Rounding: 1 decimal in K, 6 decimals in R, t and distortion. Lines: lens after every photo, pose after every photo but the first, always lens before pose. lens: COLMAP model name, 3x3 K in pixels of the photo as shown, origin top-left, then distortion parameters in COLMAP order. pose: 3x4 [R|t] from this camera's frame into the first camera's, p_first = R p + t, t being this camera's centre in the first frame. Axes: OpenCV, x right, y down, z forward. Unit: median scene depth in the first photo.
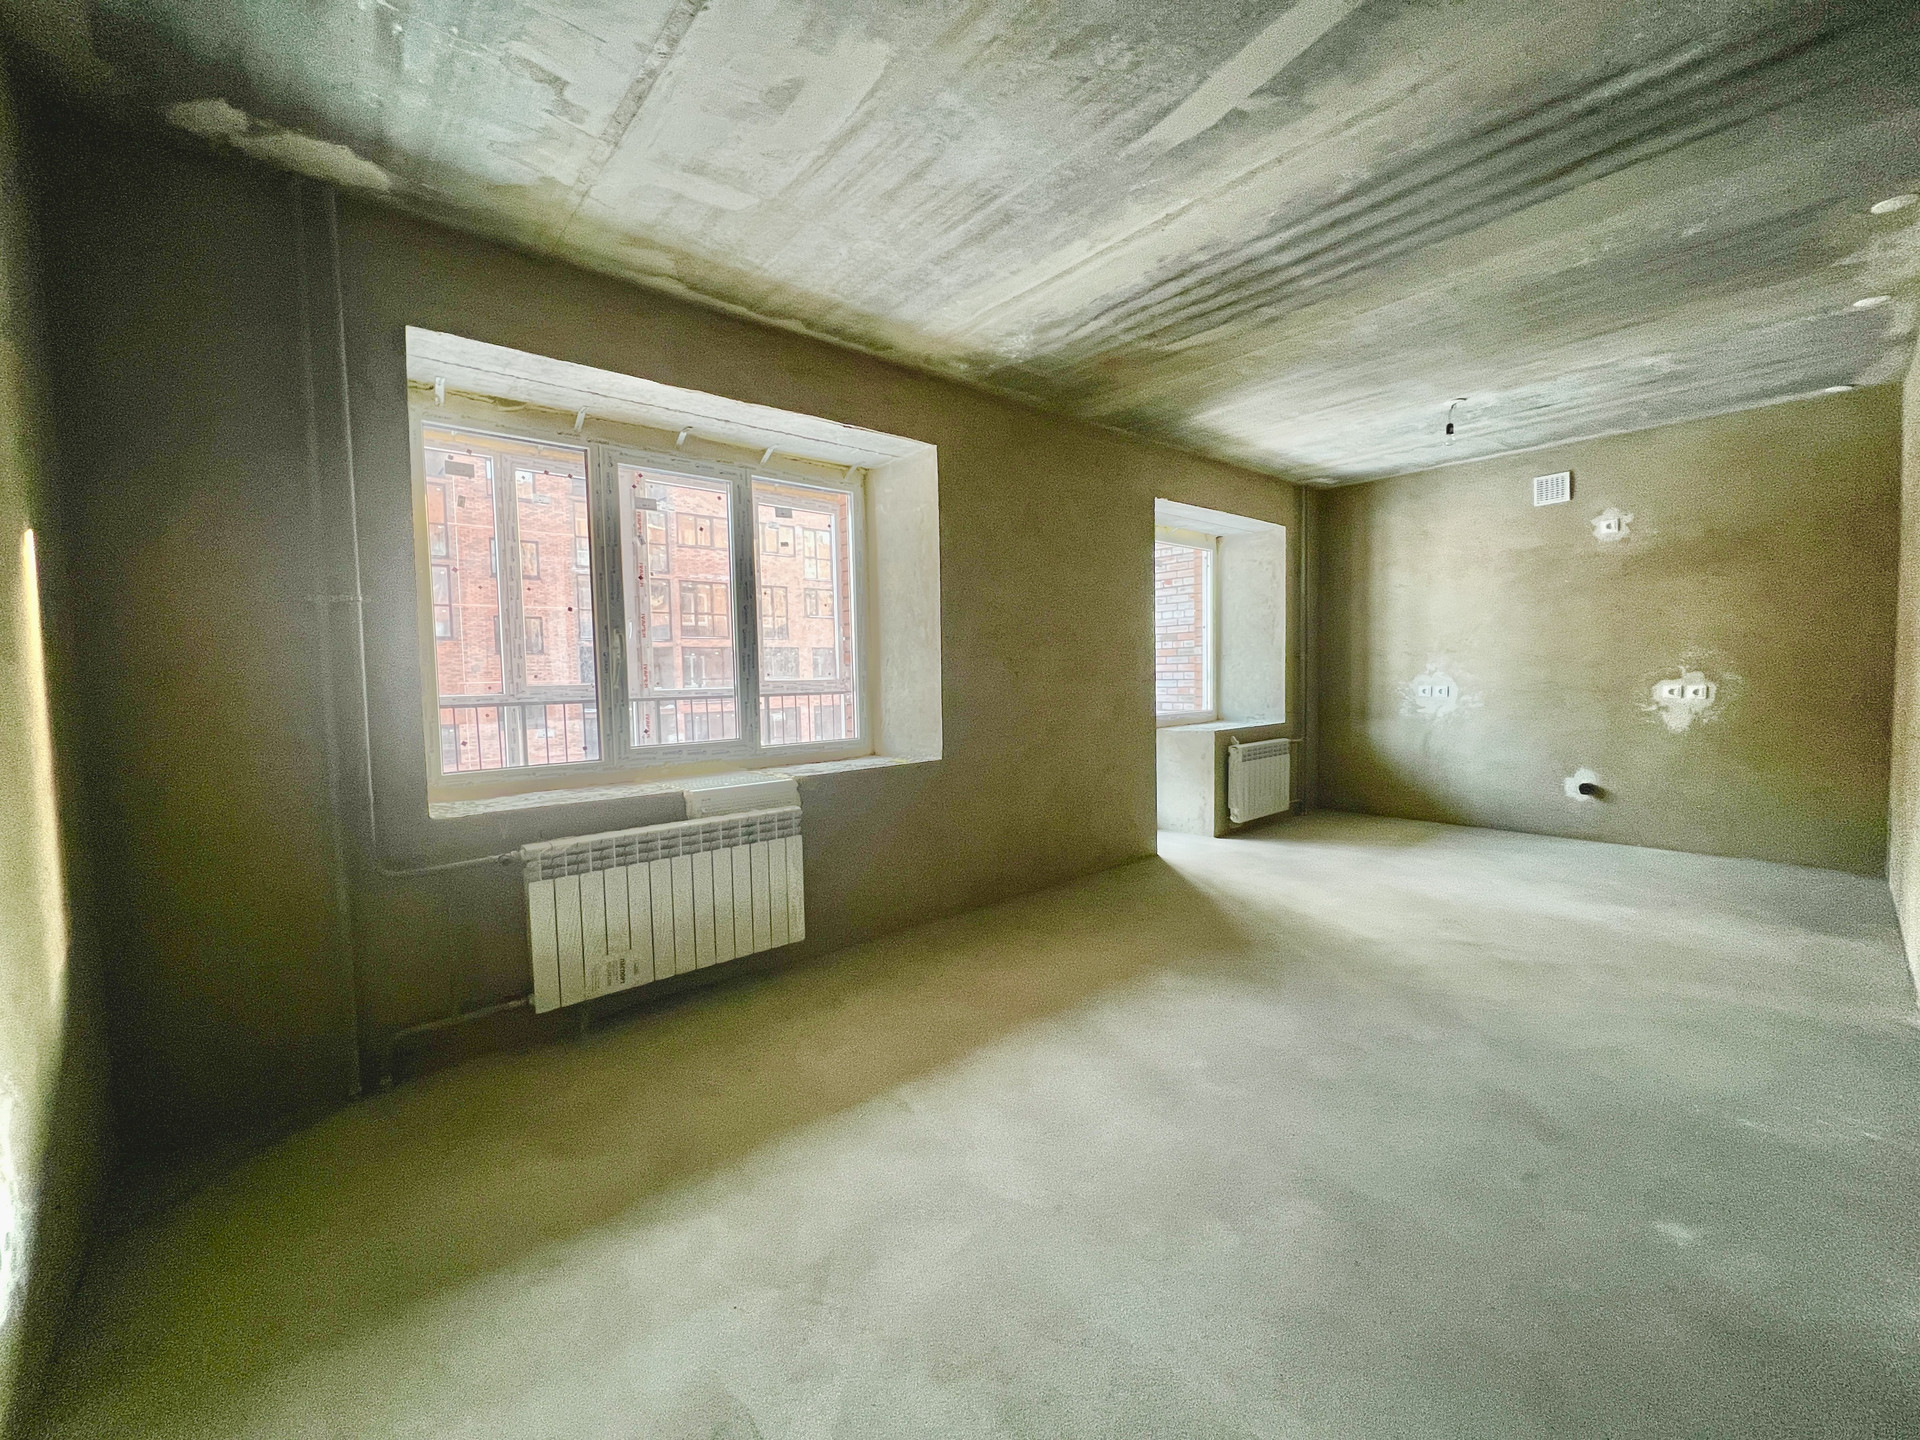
lens RADIAL K [[771.4, 0, 958.0], [0, 771.4, 714.0], [0, 0, 1]] dist [0.000766, 0.000368]
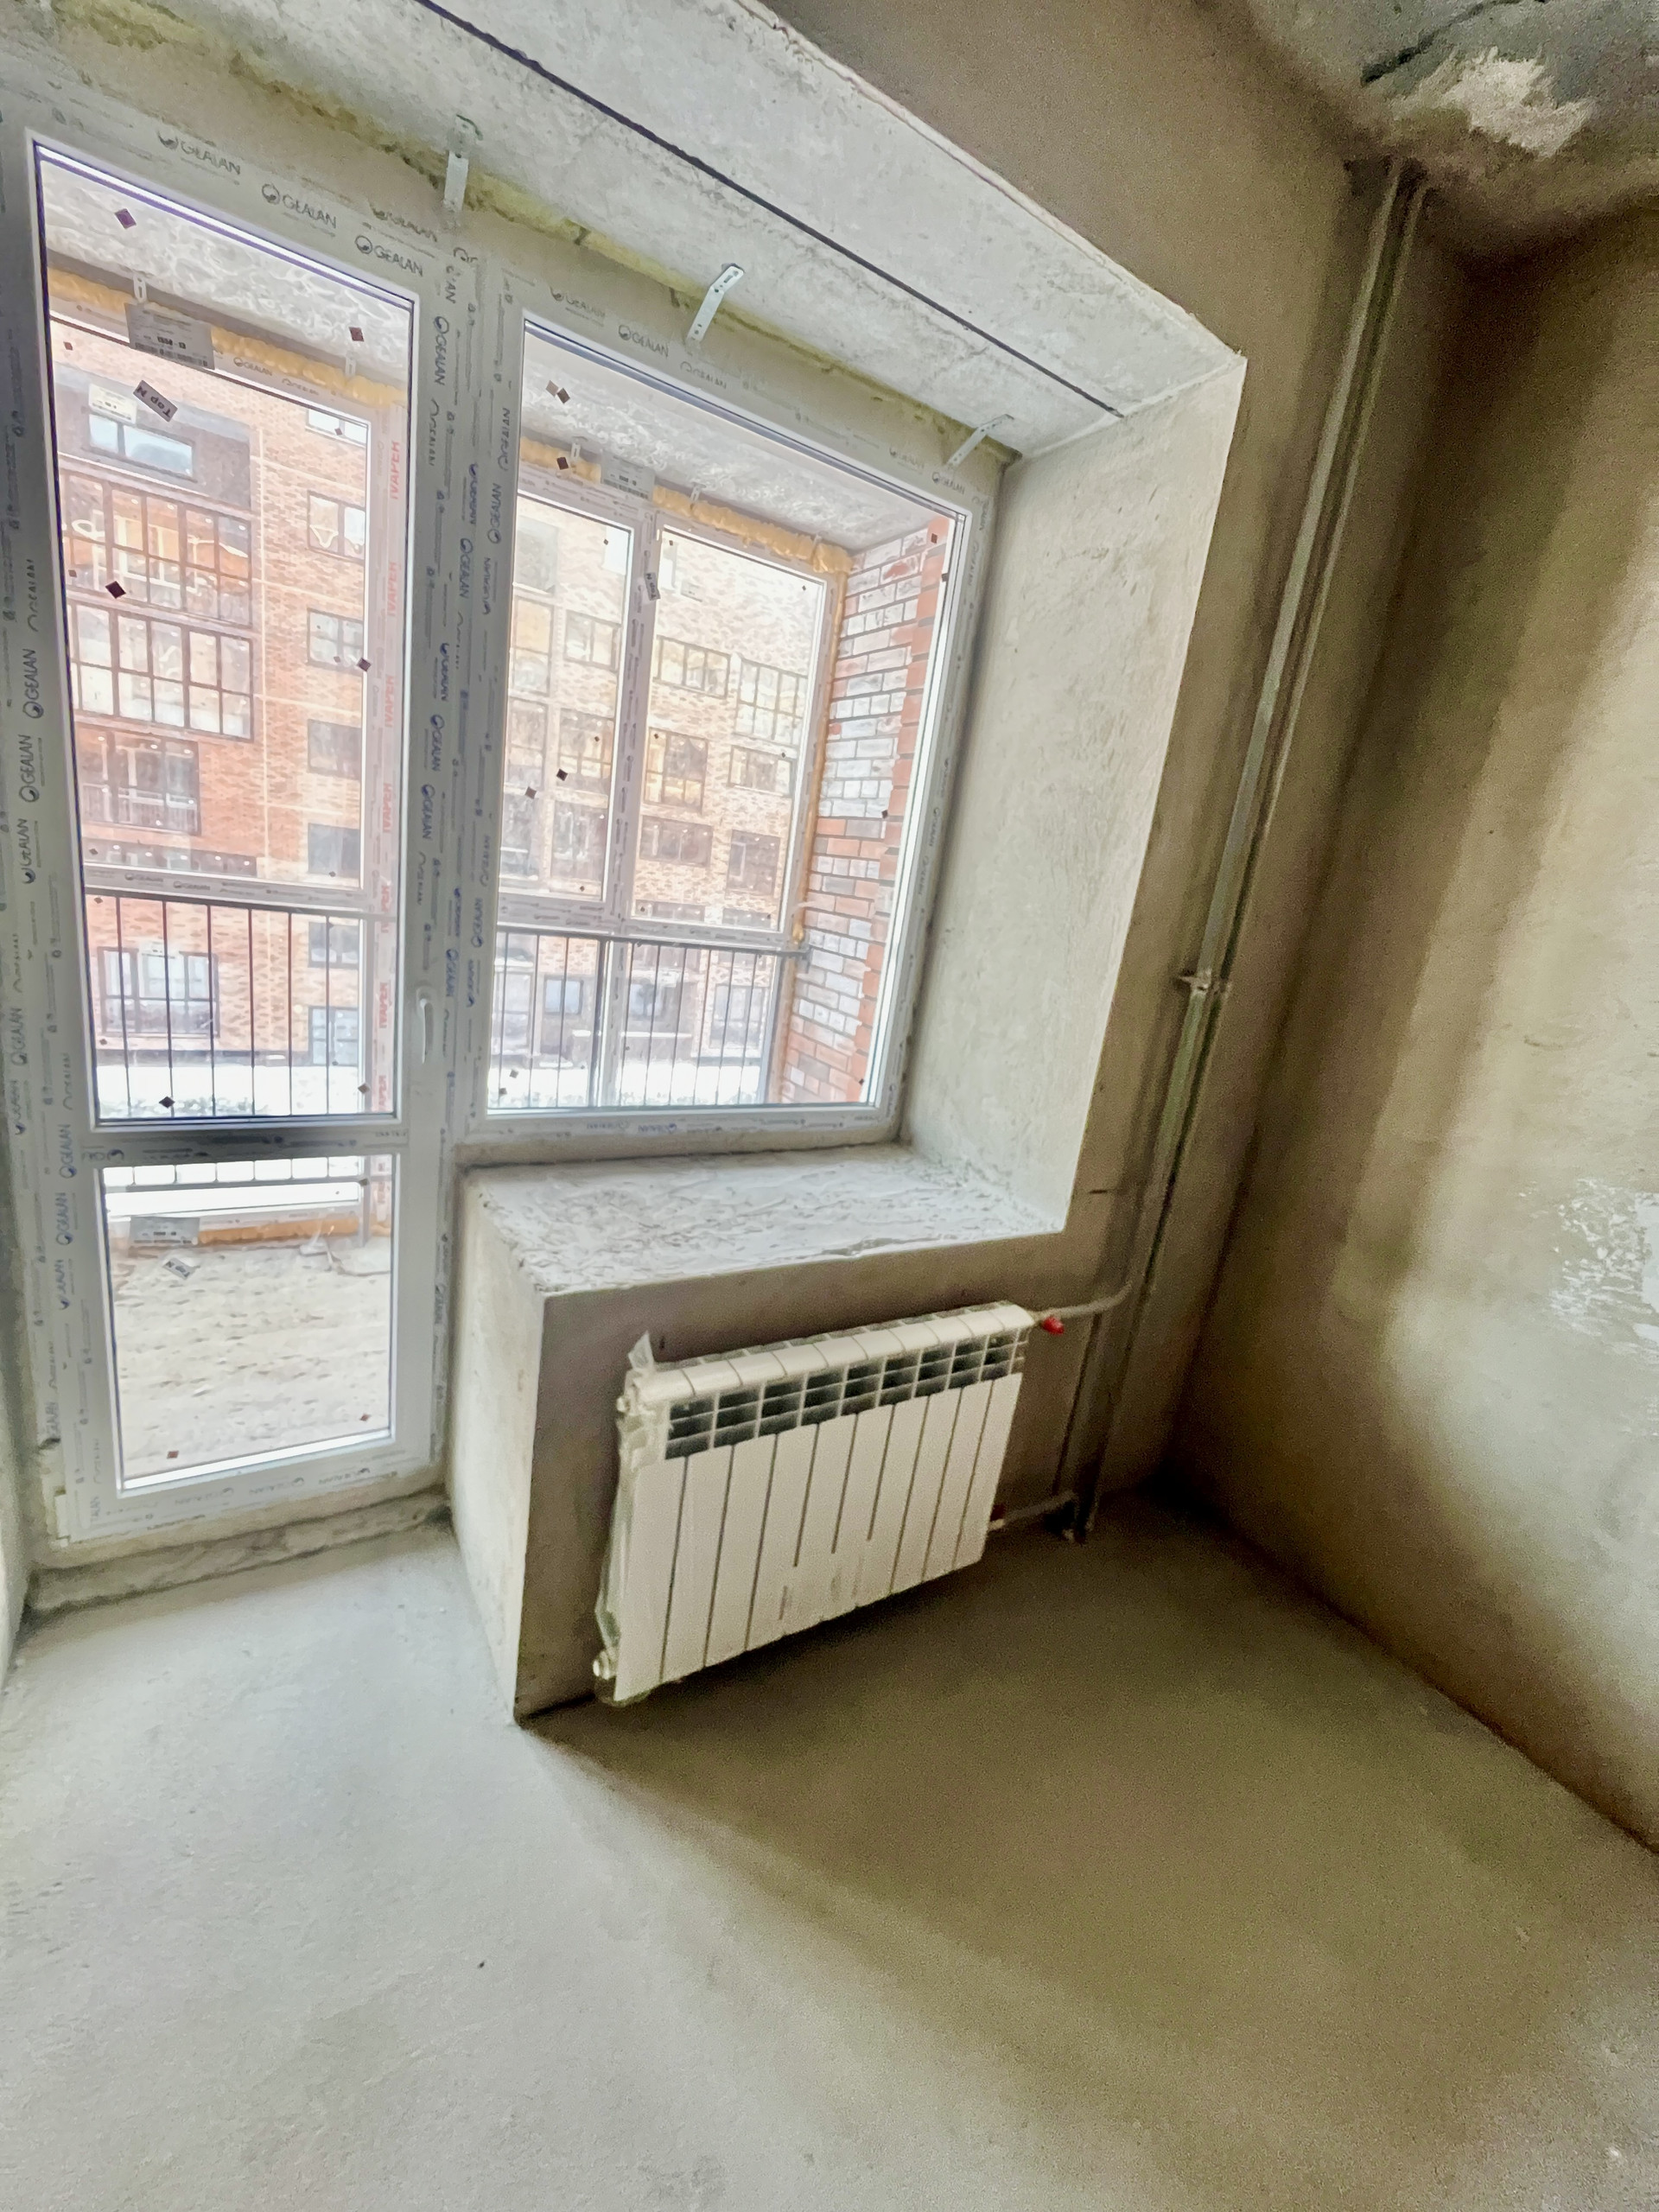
lens RADIAL K [[888.6, 0, 829.7], [0, 888.6, 1106.2], [0, 0, 1]] dist [-0.004366, -0.000187]
pose [[0.972963, 0.194394, -0.124712, 0.089068], [-0.167553, 0.965744, 0.198152, -0.017742], [0.158960, -0.171899, 0.972205, 0.166470]]
